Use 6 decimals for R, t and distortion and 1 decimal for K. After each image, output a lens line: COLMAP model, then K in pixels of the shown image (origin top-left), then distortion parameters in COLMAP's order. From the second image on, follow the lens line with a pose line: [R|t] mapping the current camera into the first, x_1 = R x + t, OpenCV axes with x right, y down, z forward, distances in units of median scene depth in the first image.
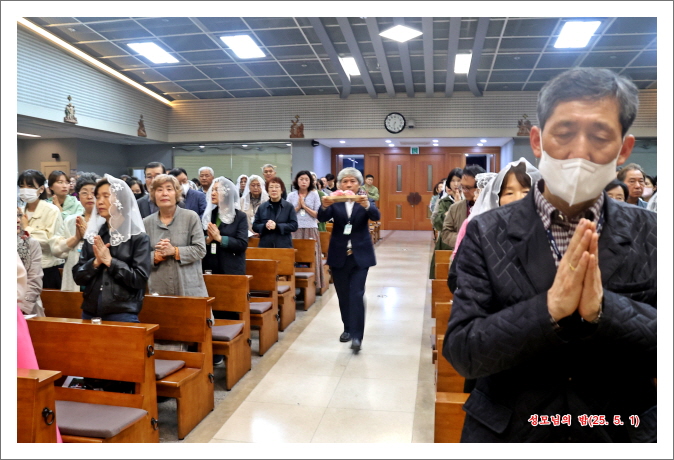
lens RADIAL K [[558.9, 0, 336.2], [0, 558.9, 237.2], [0, 0, 1]] dist [-0.190004, 0.183009]
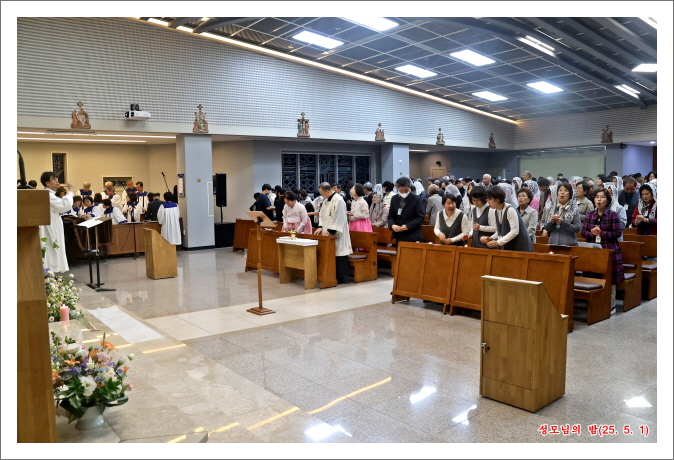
lens RADIAL K [[537.8, 0, 334.1], [0, 537.8, 234.1], [0, 0, 1]] dist [-0.192636, 0.185154]
pose [[0.738185, 0.039681, -0.673431, 0.293689], [-0.030343, 0.999211, 0.025617, 0.023257], [0.673916, 0.001524, 0.738806, -0.333811]]
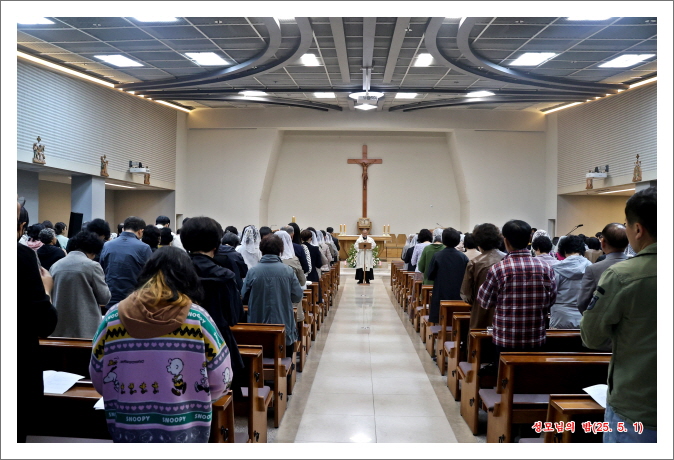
lens RADIAL K [[534.9, 0, 335.5], [0, 534.9, 234.0], [0, 0, 1]] dist [-0.186690, 0.168969]
pose [[-0.991310, -0.011684, -0.131026, 0.150502], [-0.023834, 0.995515, 0.091549, -0.098863], [0.129368, 0.093876, -0.987143, 1.017852]]
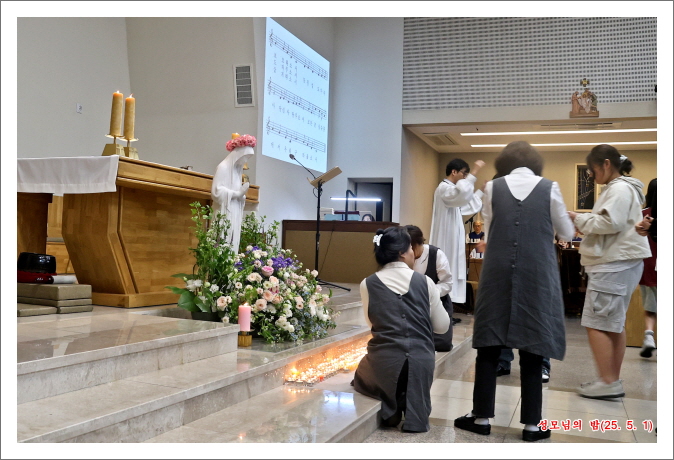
lens RADIAL K [[701.0, 0, 251.5], [0, 701.0, 229.9], [0, 0, 1]] dist [-0.215364, 0.328599]
pose [[-0.264185, -0.035757, -0.963809, 0.229103], [-0.111594, 0.993734, -0.006278, 0.051564], [0.957994, 0.105897, -0.266520, -0.140672]]
